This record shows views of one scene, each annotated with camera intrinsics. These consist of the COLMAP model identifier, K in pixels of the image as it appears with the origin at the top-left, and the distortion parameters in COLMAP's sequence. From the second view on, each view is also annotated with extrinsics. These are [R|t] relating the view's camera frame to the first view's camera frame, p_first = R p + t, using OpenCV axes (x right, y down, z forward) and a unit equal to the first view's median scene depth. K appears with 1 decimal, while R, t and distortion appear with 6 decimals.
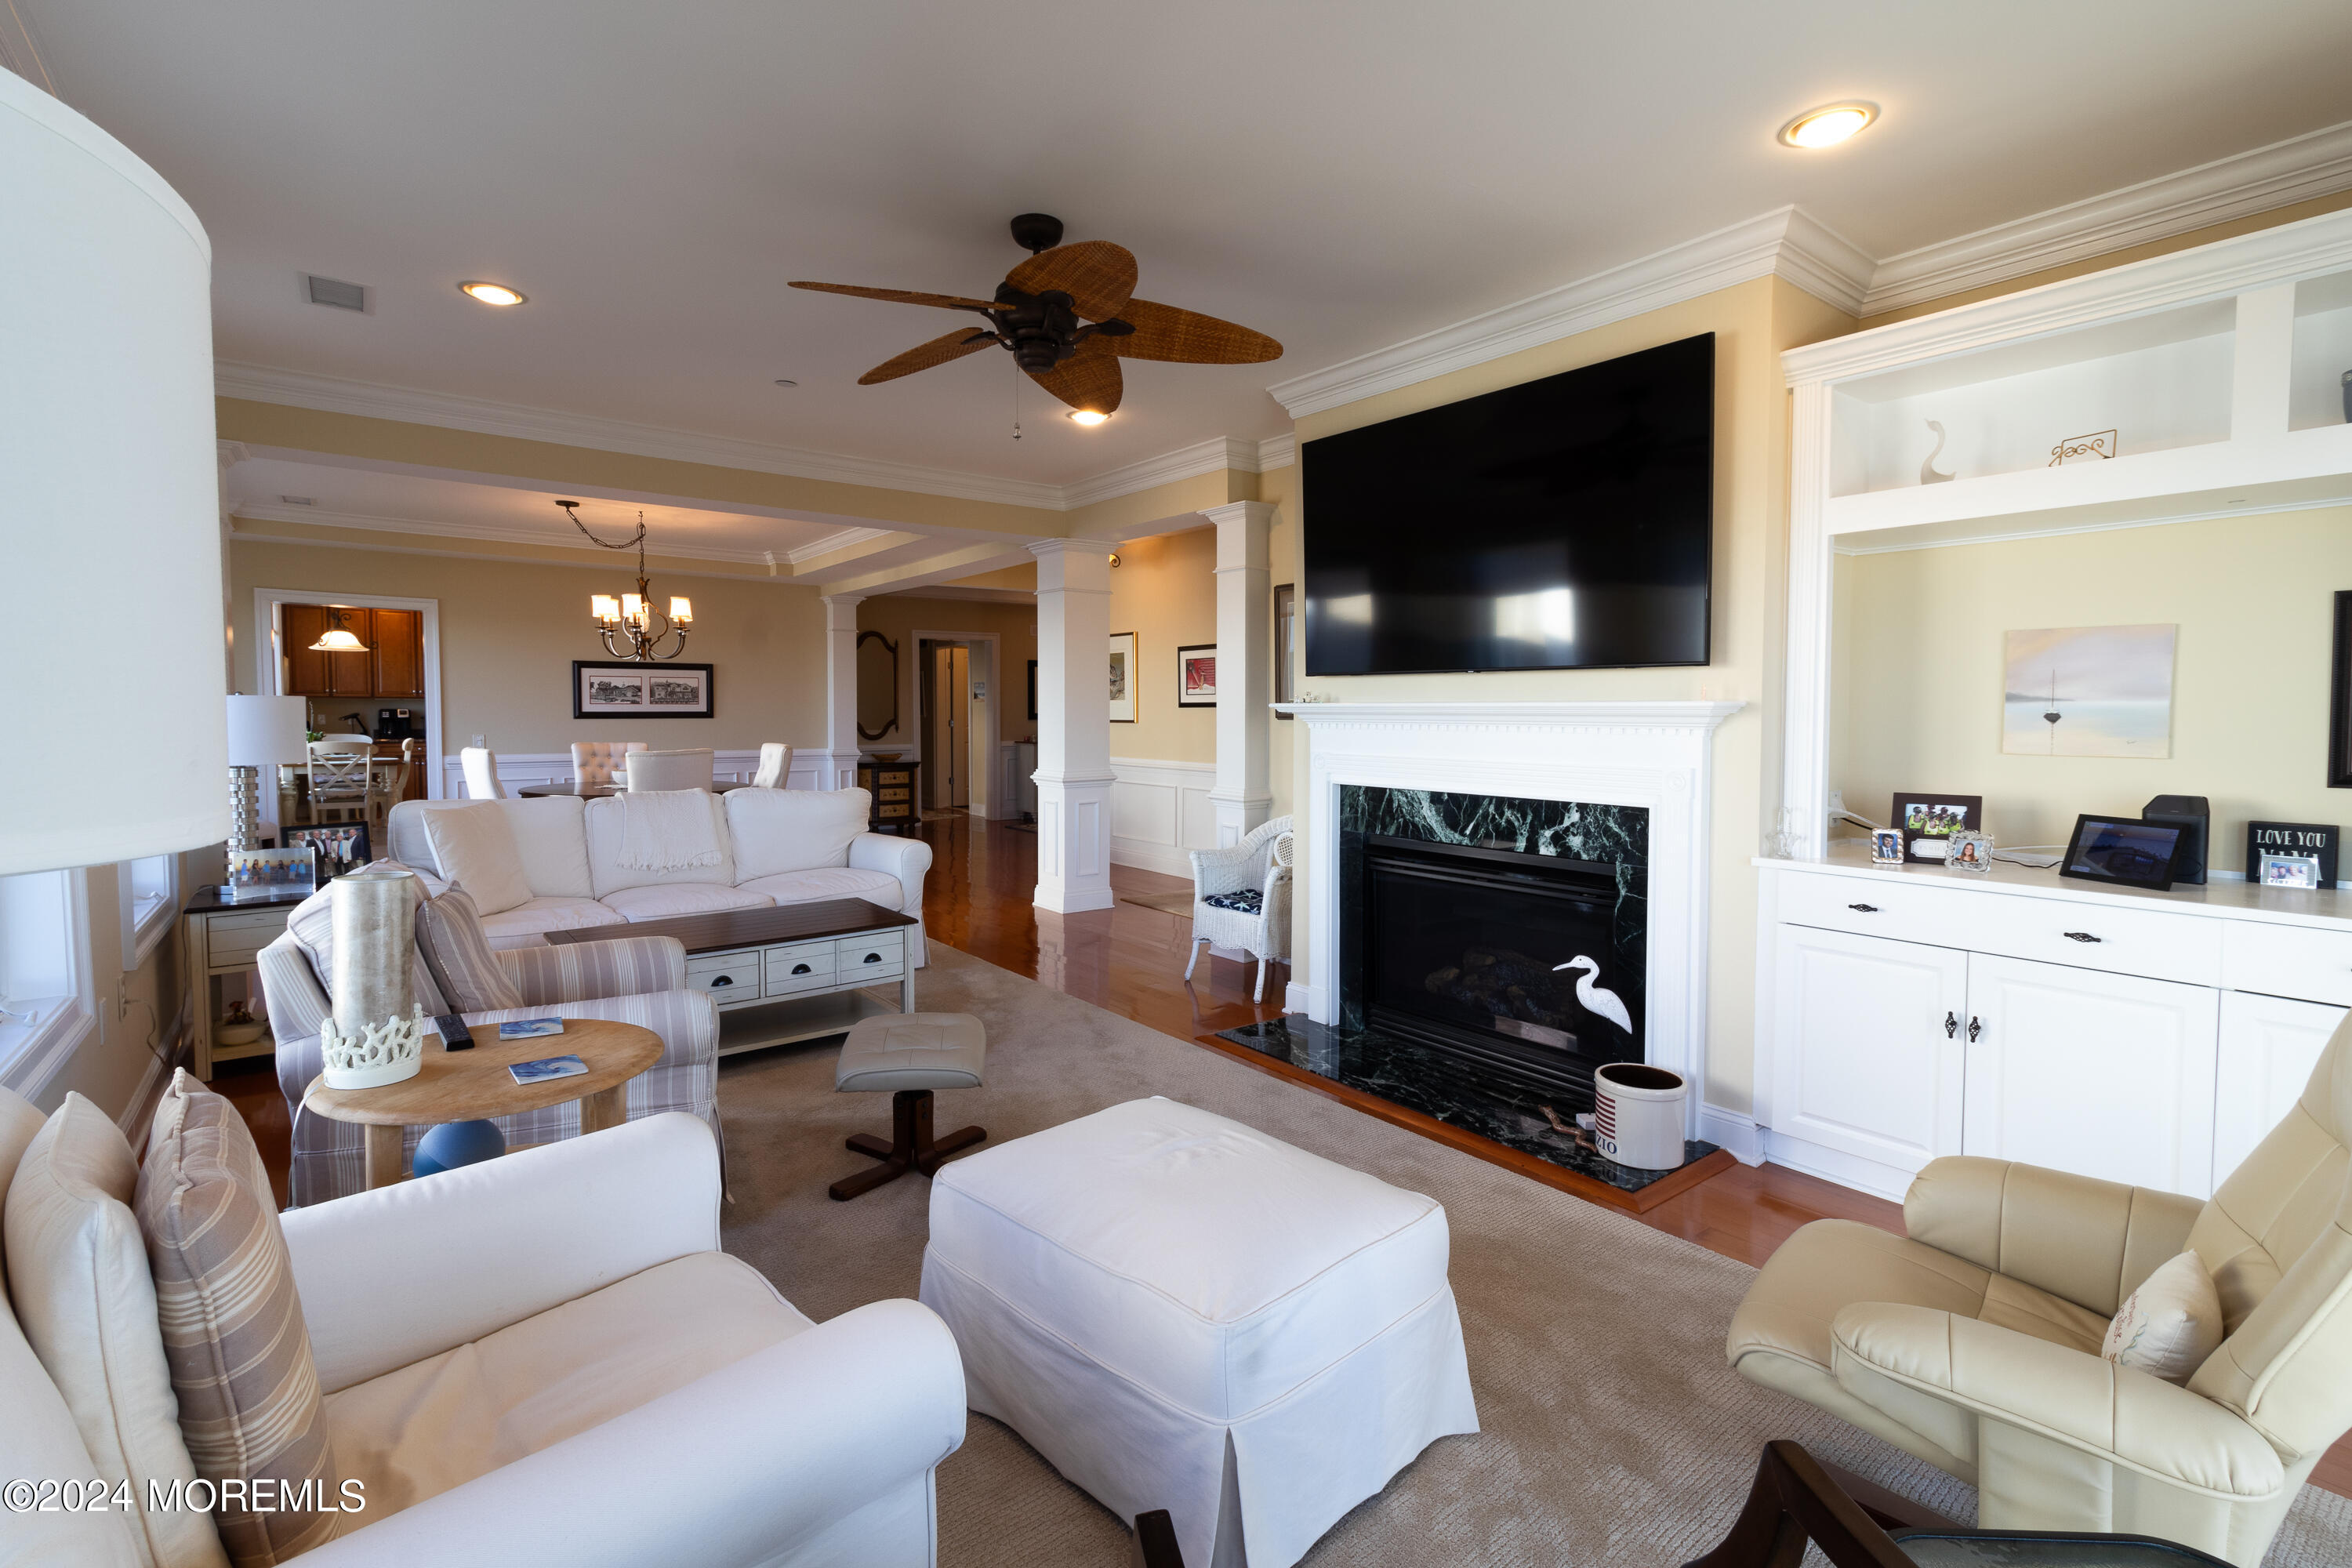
lens RADIAL K [[1051.2, 0, 1172.8], [0, 1051.2, 754.4], [0, 0, 1]] dist [0.002498, 0.000048]
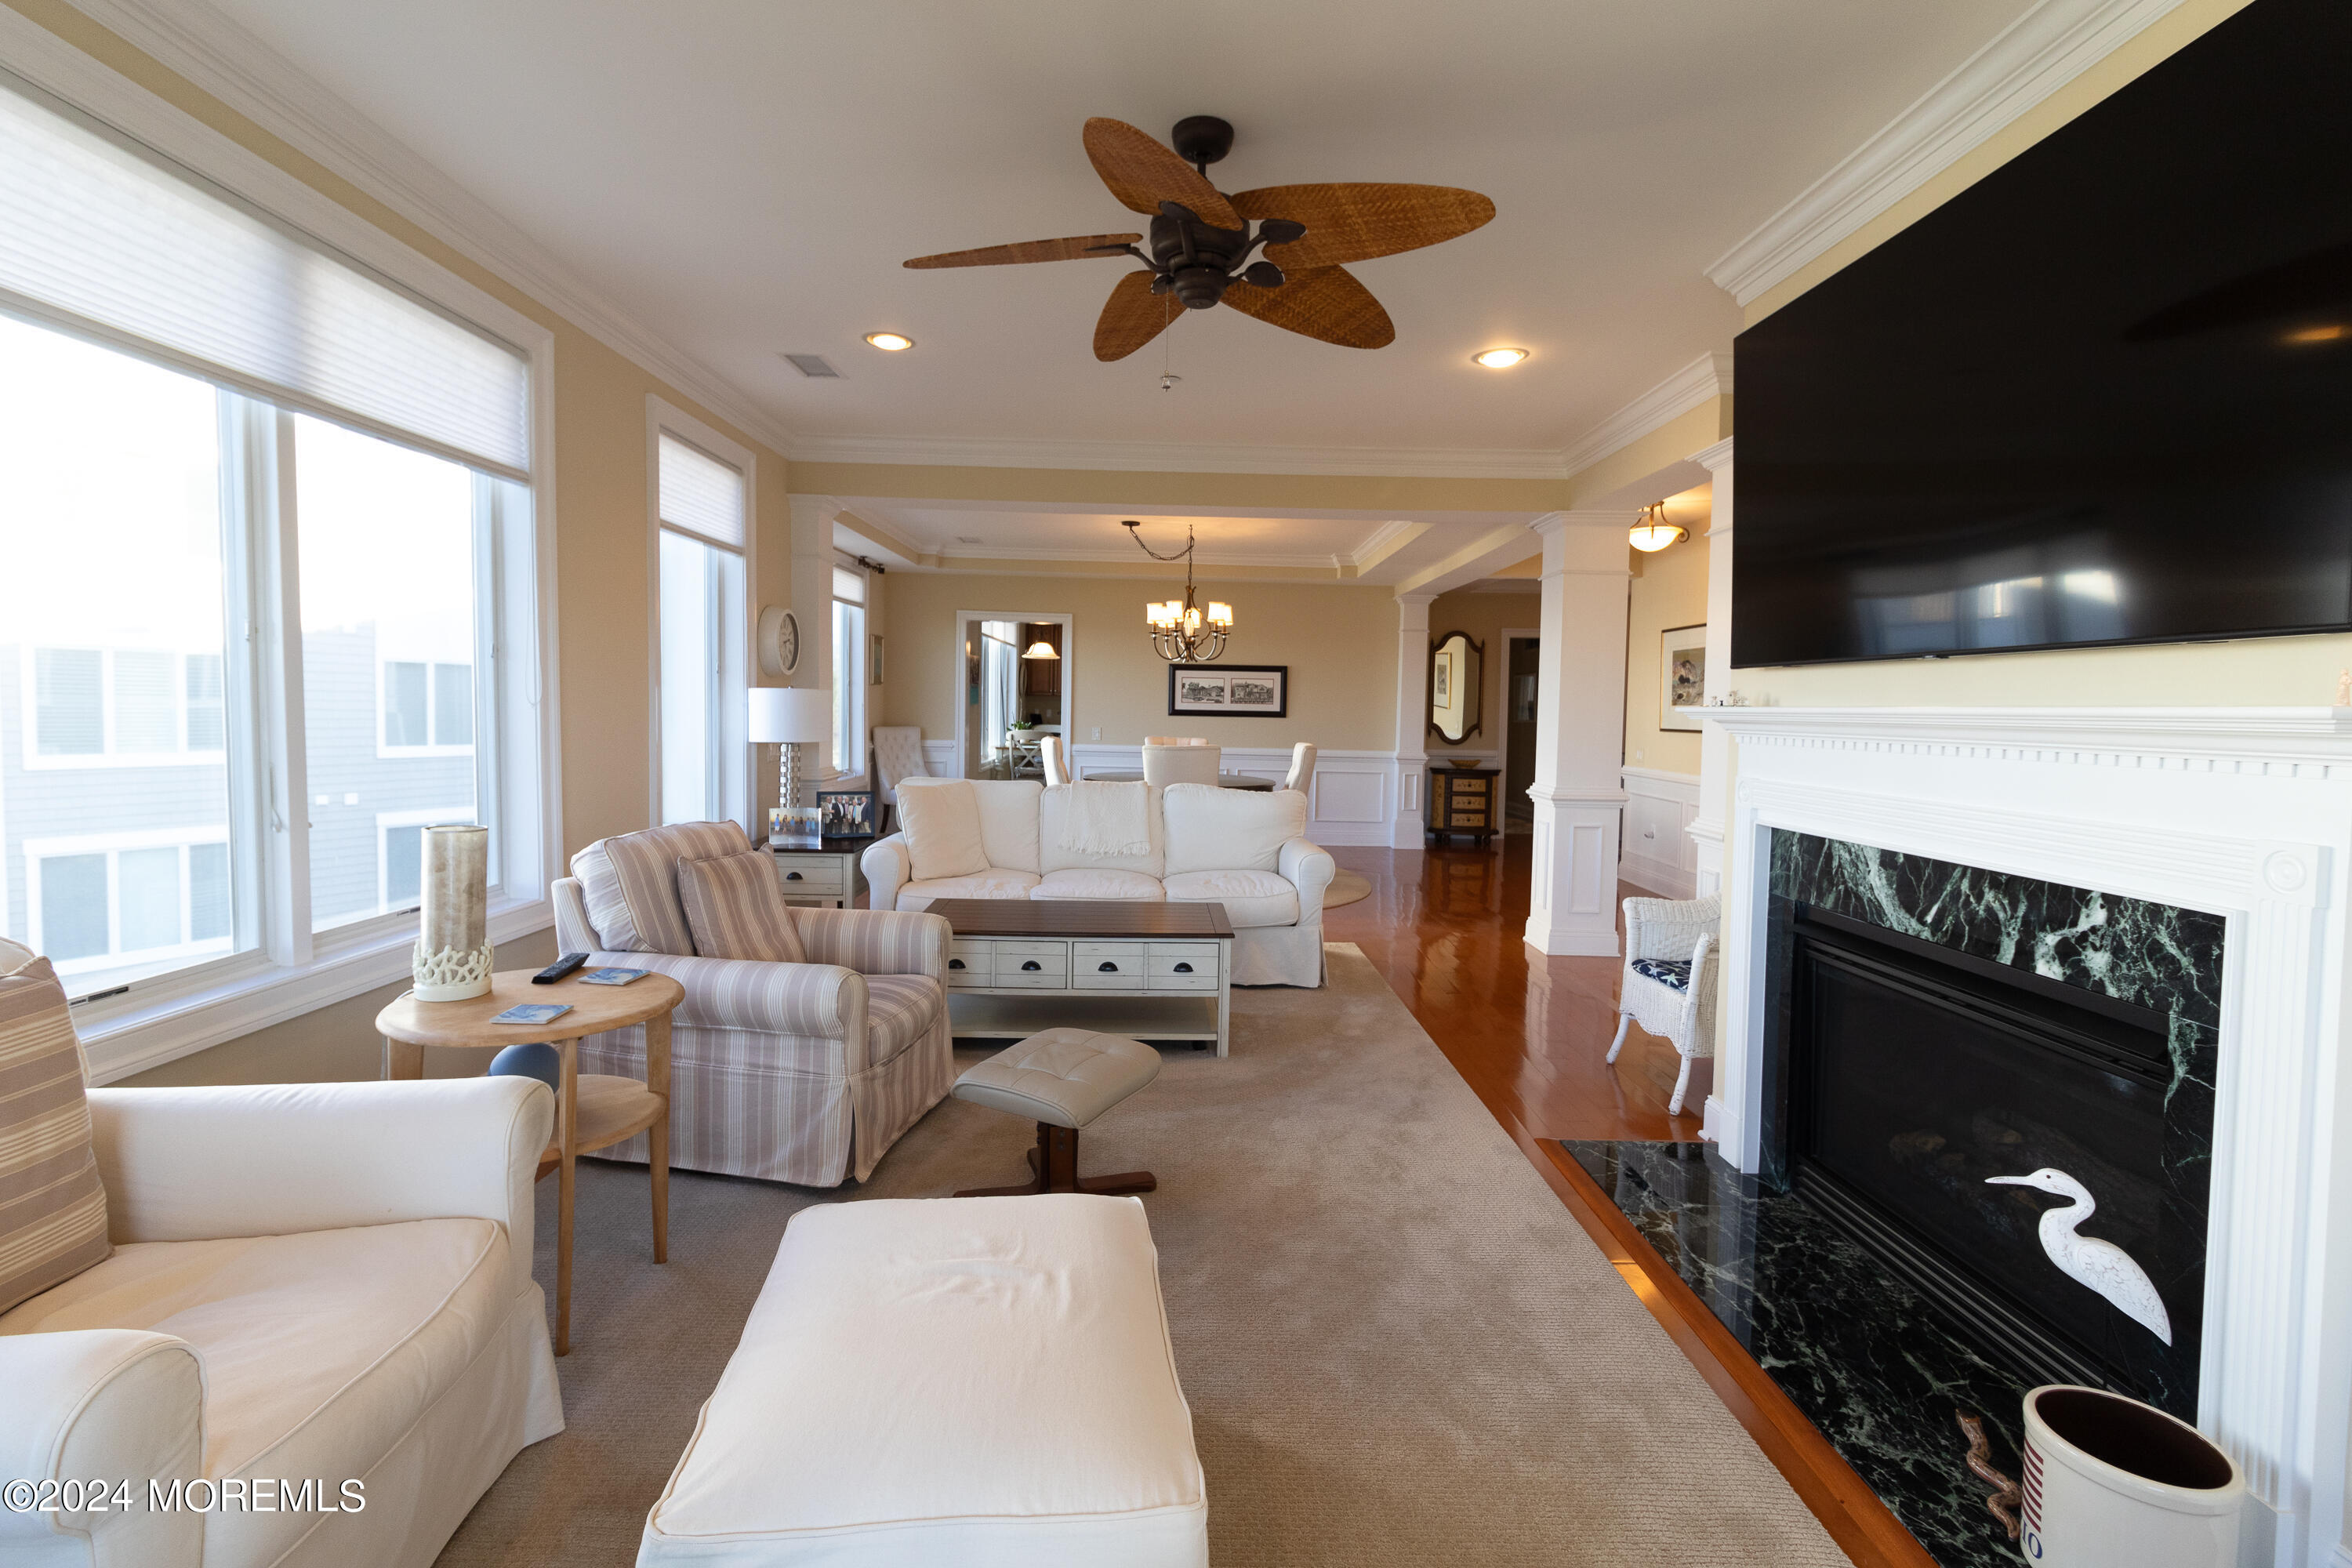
lens RADIAL K [[1064.1, 0, 1181.8], [0, 1064.1, 755.8], [0, 0, 1]] dist [0.008657, -0.000021]
pose [[0.803069, 0.042263, -0.594385, 0.282088], [-0.044948, 0.998936, 0.010300, -0.007762], [0.594188, 0.018444, 0.804115, 0.225292]]
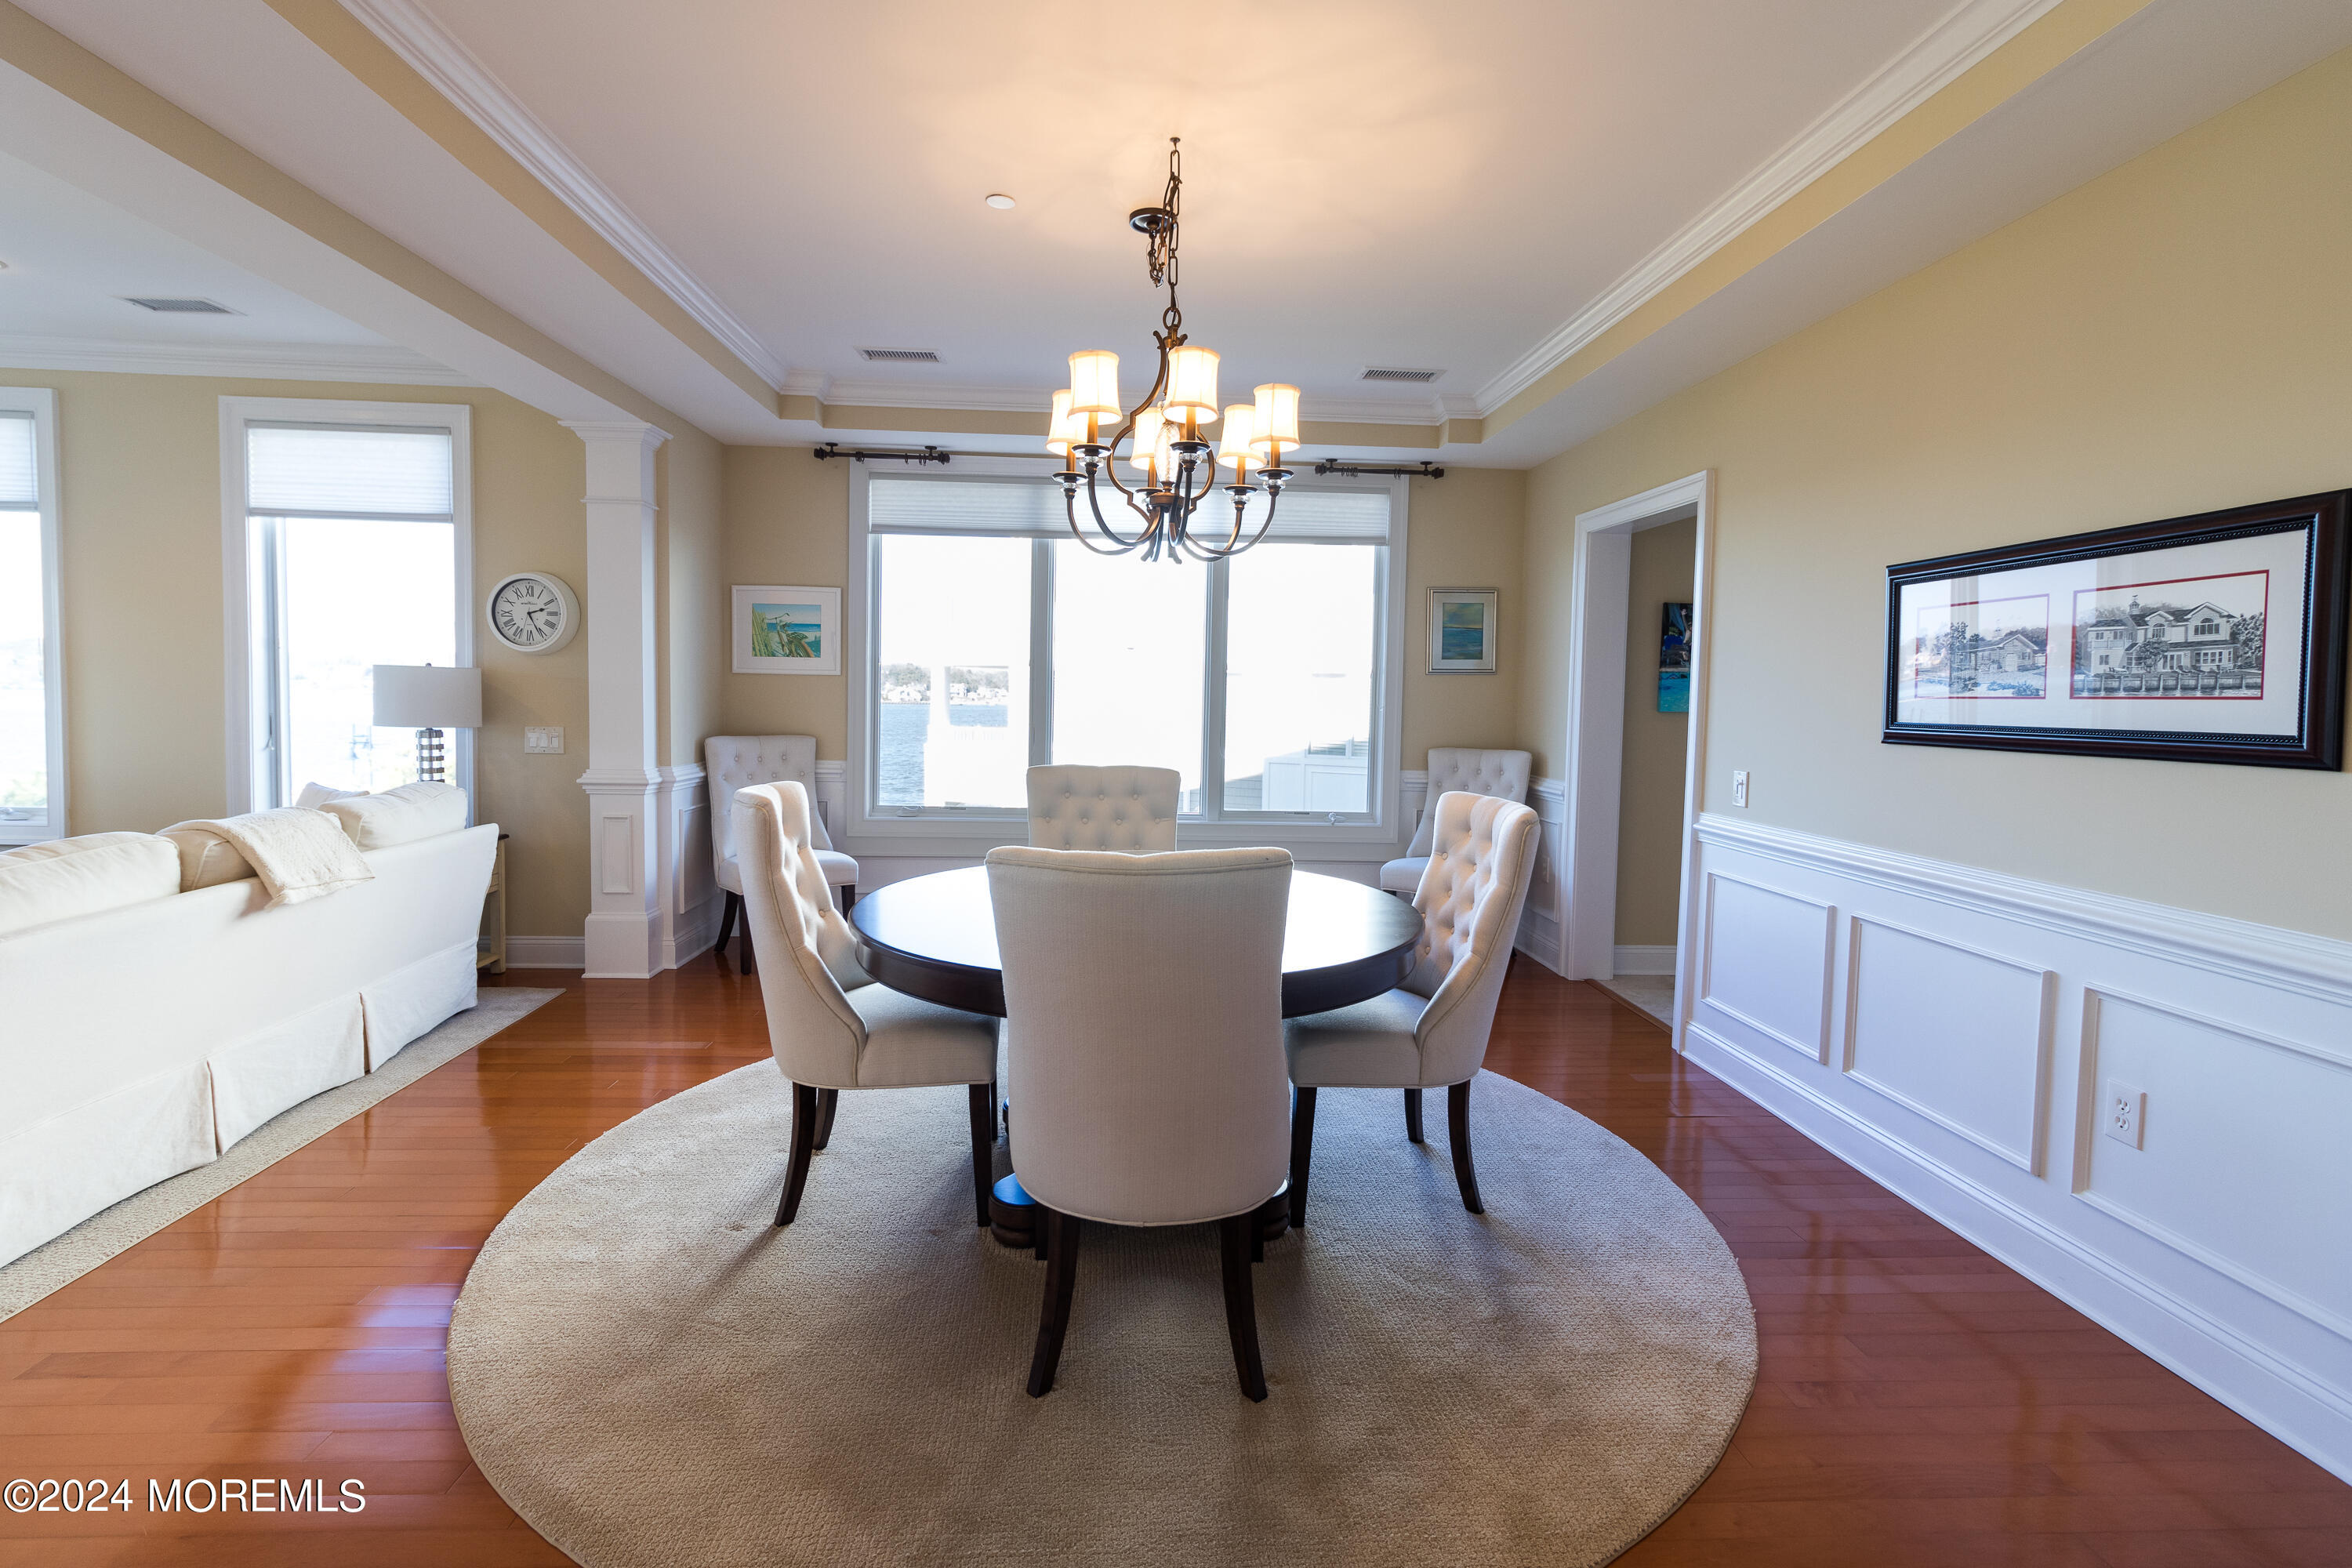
lens RADIAL K [[1076.0, 0, 1221.6], [0, 1076.0, 760.9], [0, 0, 1]] dist [-0.003081, -0.000520]
pose [[-0.554706, 0.038451, -0.831157, -0.402053], [-0.048174, 0.995772, 0.078218, -0.106087], [0.830650, 0.083428, -0.550509, 2.389498]]
